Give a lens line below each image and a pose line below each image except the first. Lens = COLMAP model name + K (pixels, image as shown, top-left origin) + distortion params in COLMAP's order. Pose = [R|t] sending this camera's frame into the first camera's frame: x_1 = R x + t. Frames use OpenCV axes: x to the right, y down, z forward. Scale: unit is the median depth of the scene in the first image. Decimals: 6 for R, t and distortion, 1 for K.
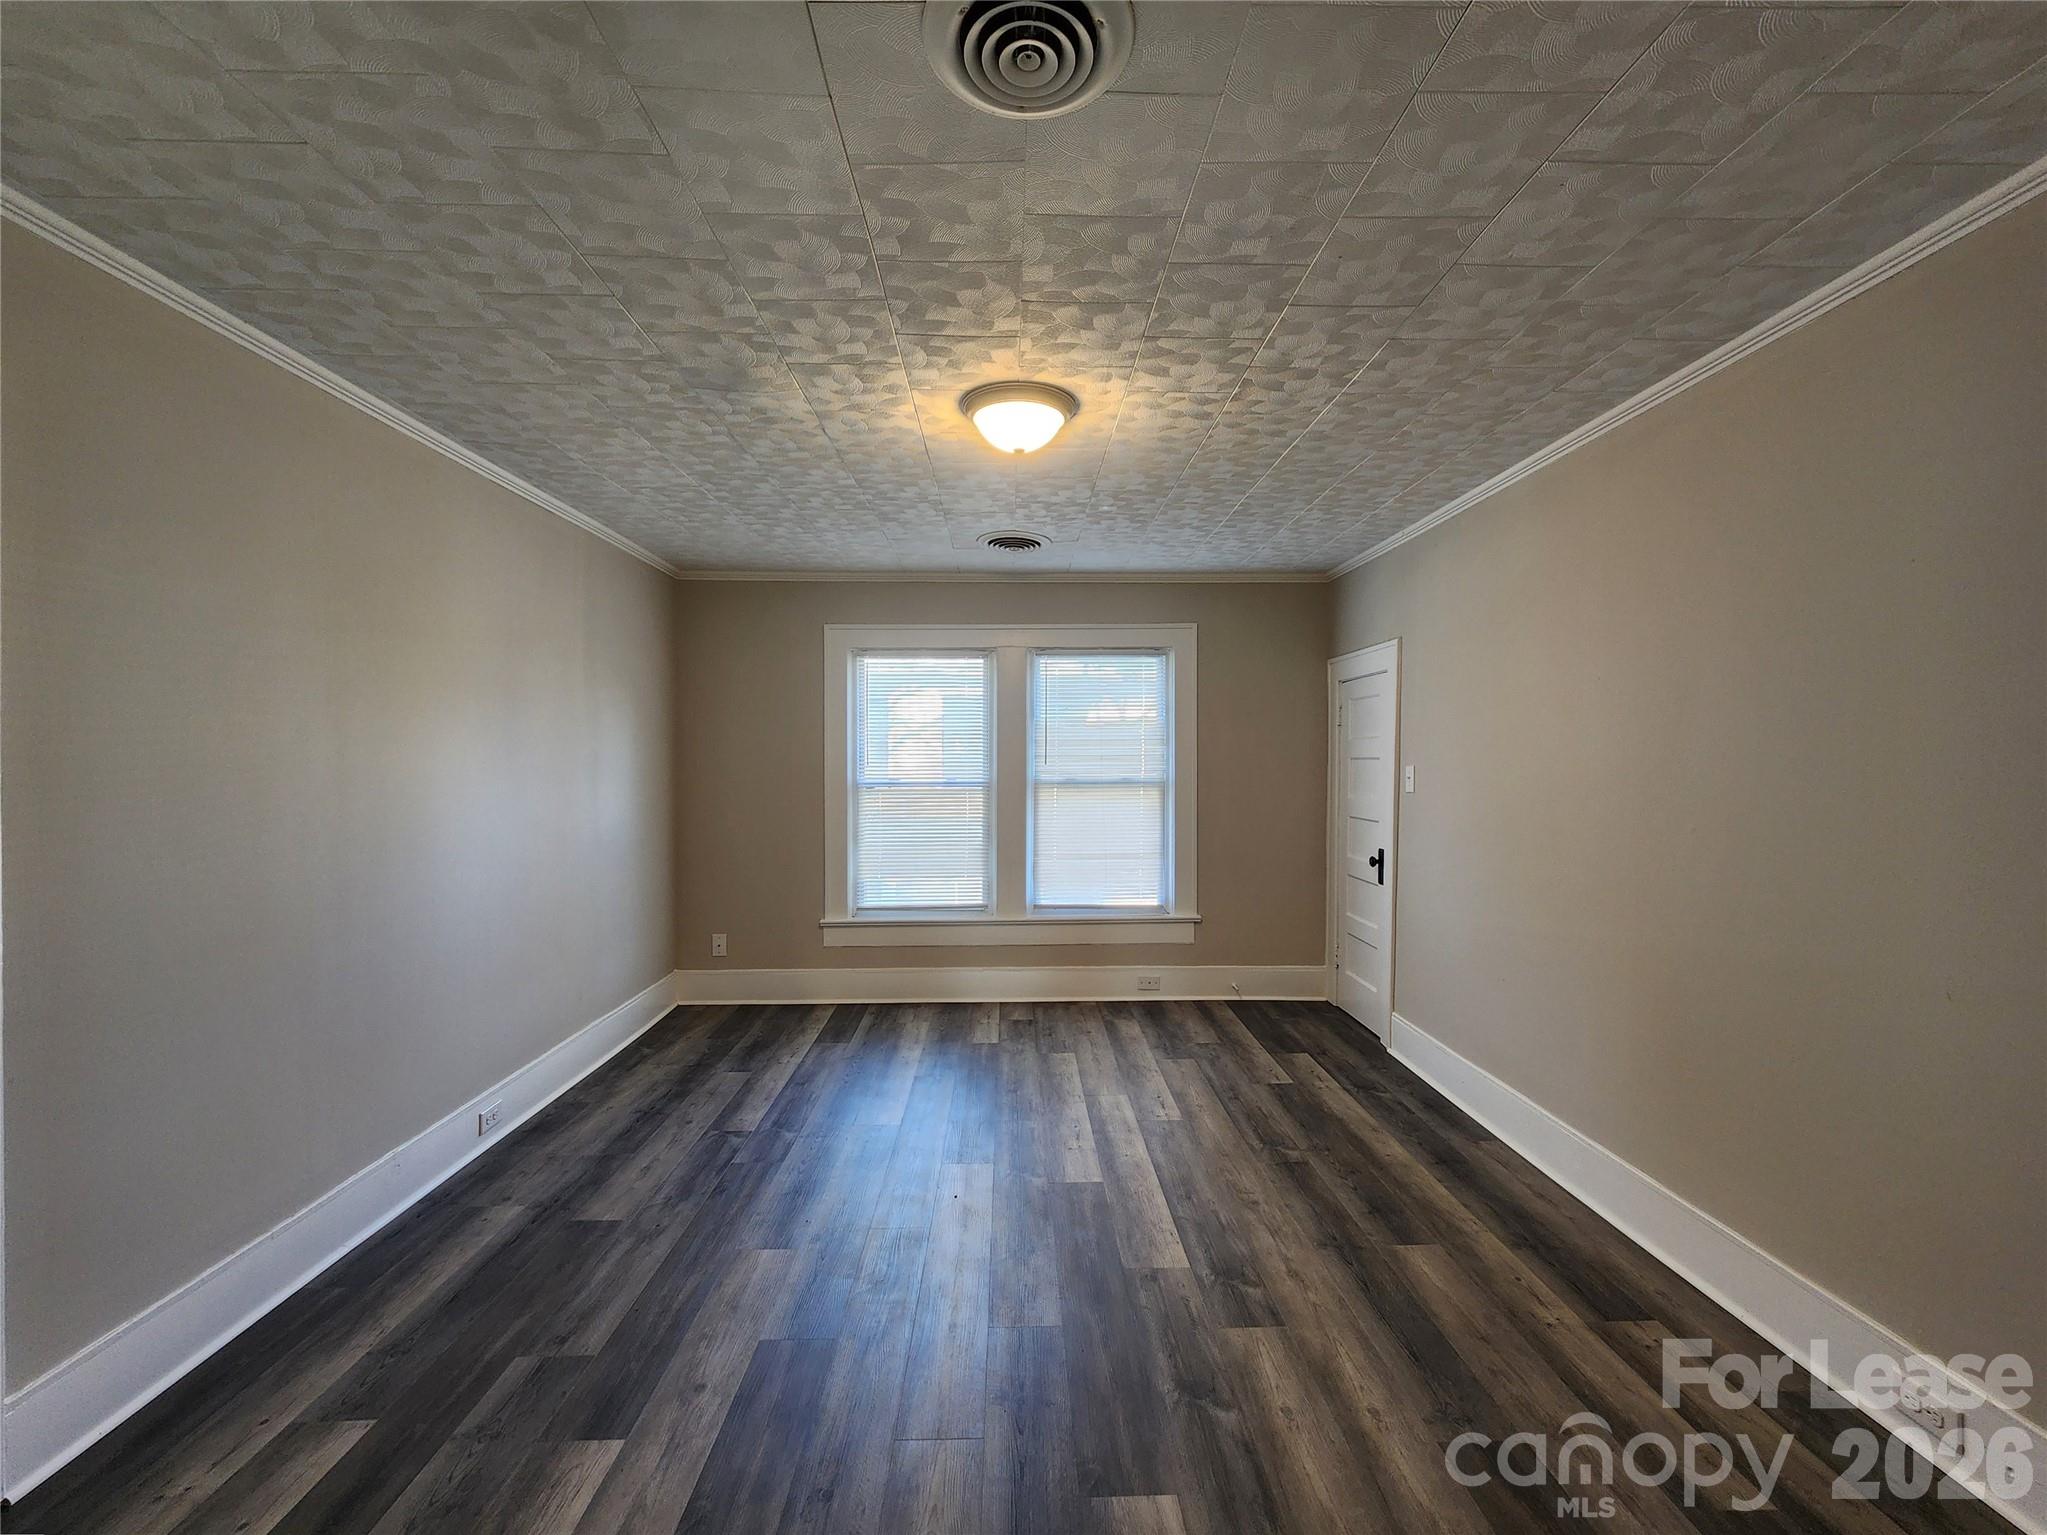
lens RADIAL K [[837.4, 0, 1023.5], [0, 837.4, 767.5], [0, 0, 1]] dist [0.000128, 0.000106]
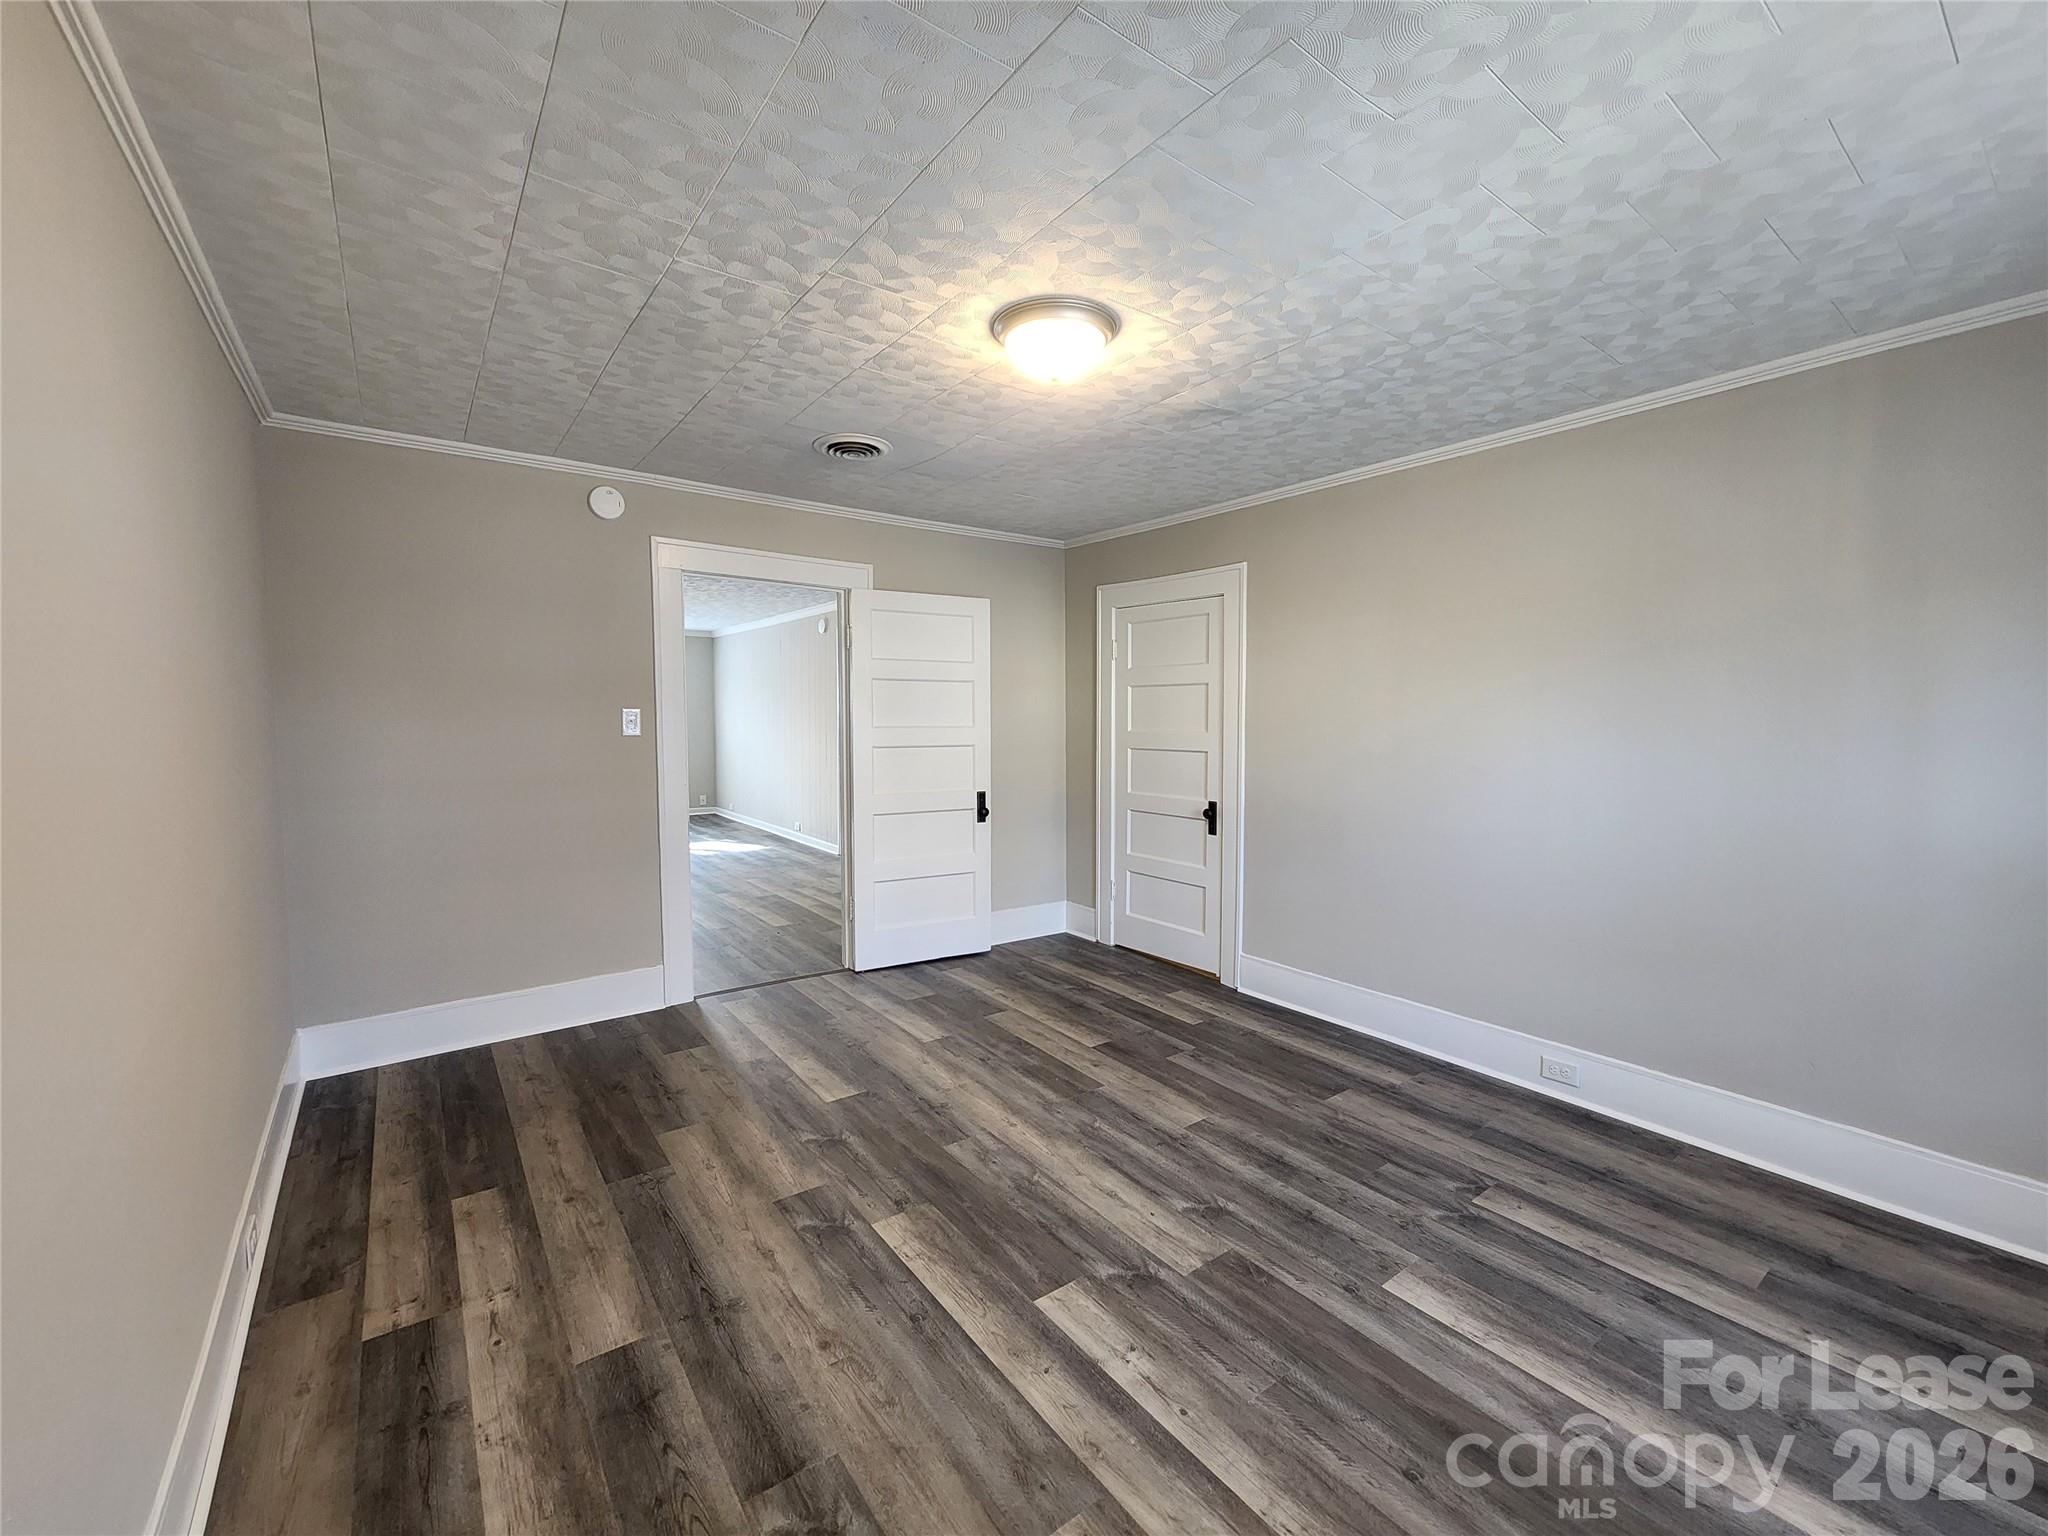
lens RADIAL K [[837.8, 0, 1024.0], [0, 837.8, 768.0], [0, 0, 1]] dist [0.000128, 0.000106]
pose [[-0.813445, 0.034544, -0.580615, 0.614685], [-0.010694, 0.997178, 0.074309, -0.018882], [0.581543, 0.066655, -0.810780, 1.890680]]
